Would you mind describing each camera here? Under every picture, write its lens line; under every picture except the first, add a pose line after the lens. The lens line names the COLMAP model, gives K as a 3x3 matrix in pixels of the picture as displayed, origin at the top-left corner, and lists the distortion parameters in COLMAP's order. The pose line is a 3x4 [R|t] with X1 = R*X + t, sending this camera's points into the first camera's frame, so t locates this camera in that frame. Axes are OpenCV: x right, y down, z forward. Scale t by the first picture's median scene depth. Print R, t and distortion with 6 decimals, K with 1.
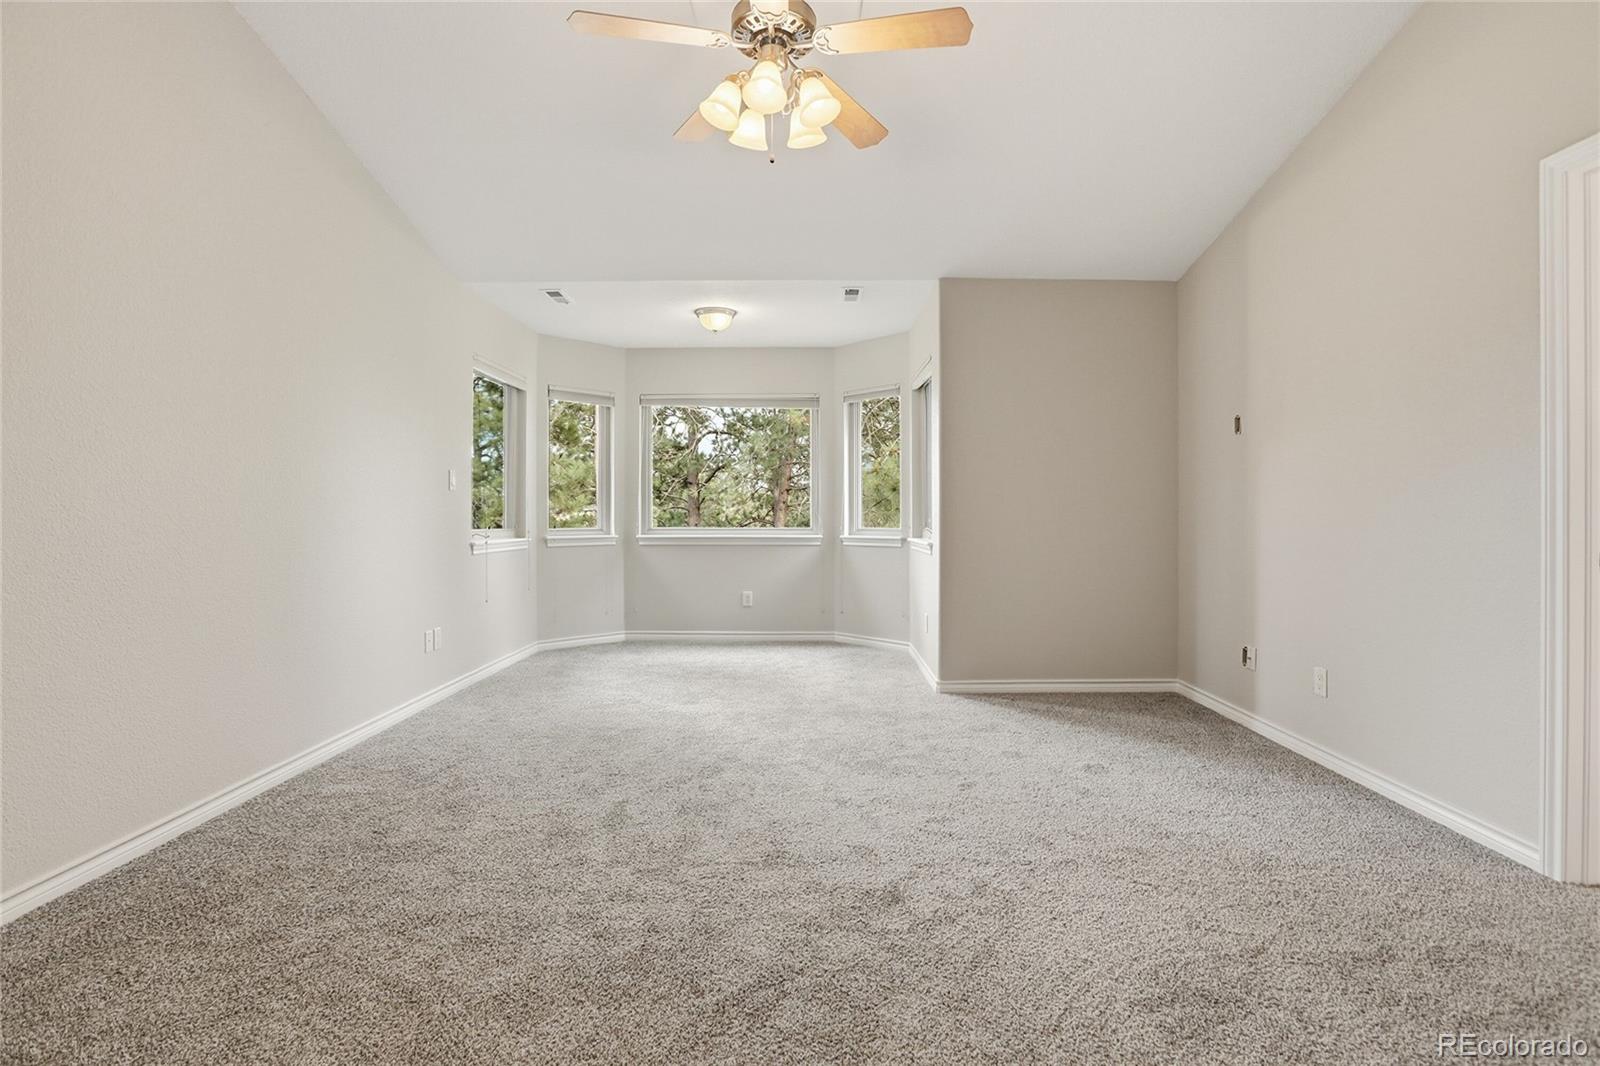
lens RADIAL K [[764.4, 0, 780.8], [0, 764.4, 513.5], [0, 0, 1]] dist [-0.062380, 0.026517]
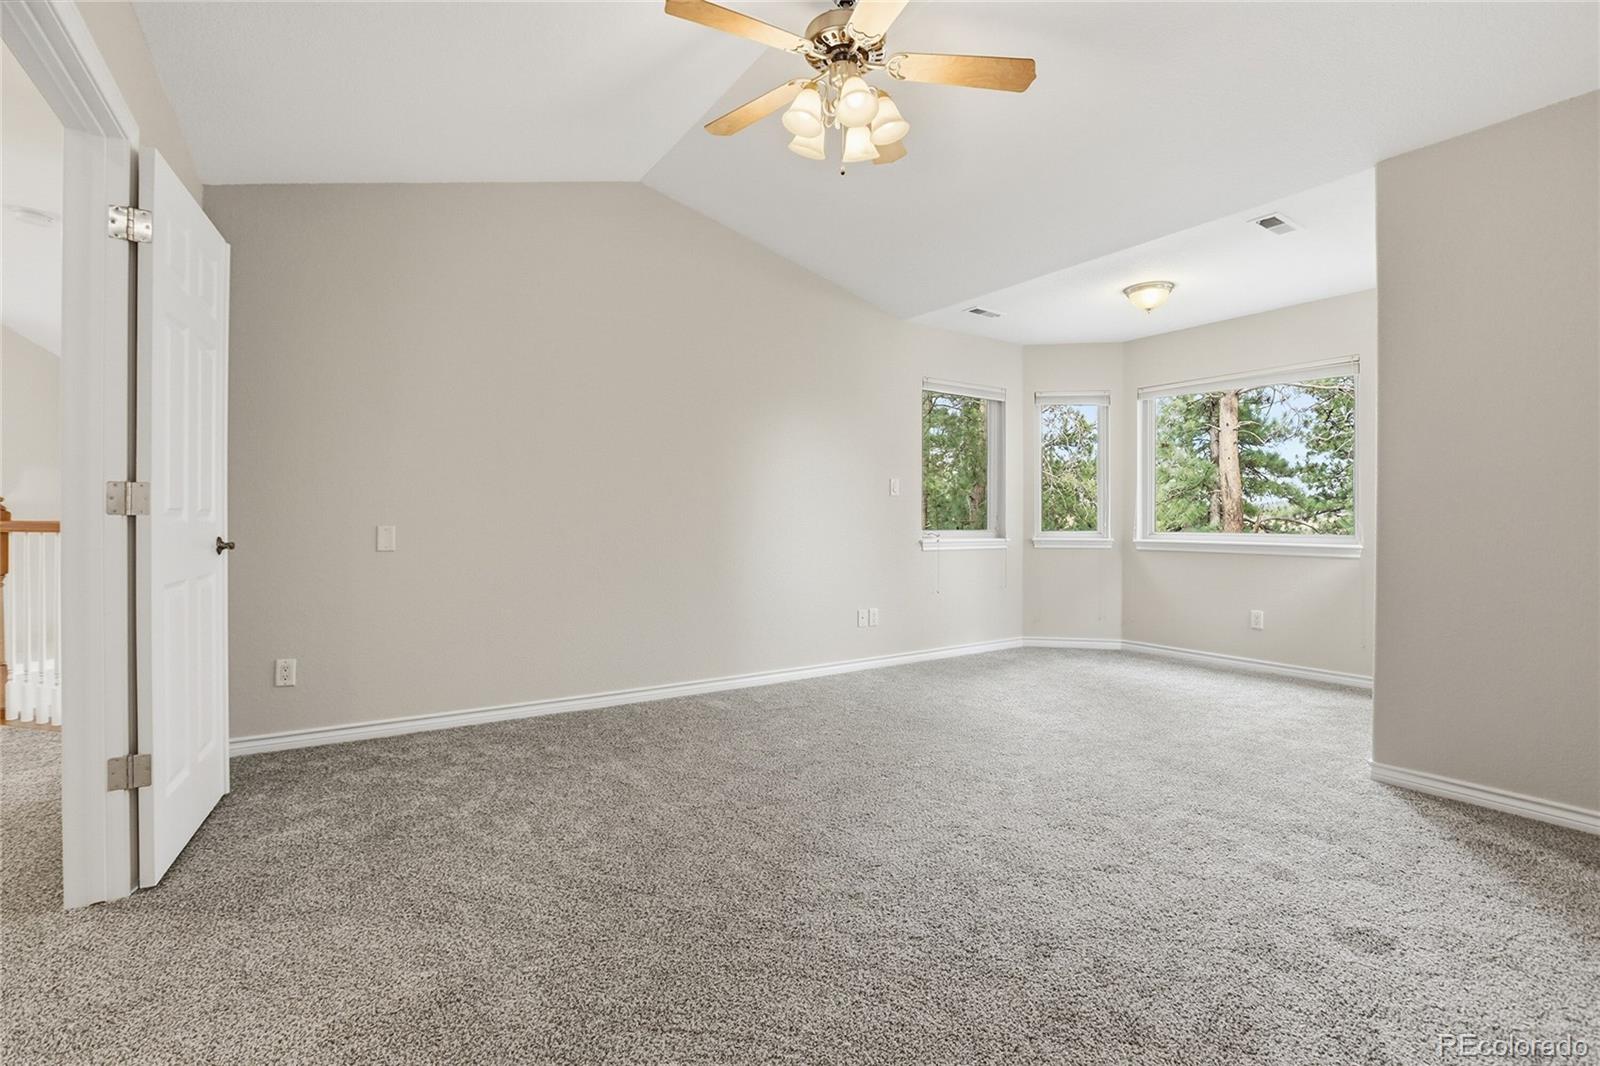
lens RADIAL K [[738.3, 0, 812.9], [0, 738.3, 520.8], [0, 0, 1]] dist [-0.074968, 0.035455]
pose [[0.558676, 0.003403, -0.829379, 0.406545], [-0.004486, 0.999989, 0.001082, 0.007575], [0.829374, 0.003117, 0.558686, 0.211090]]
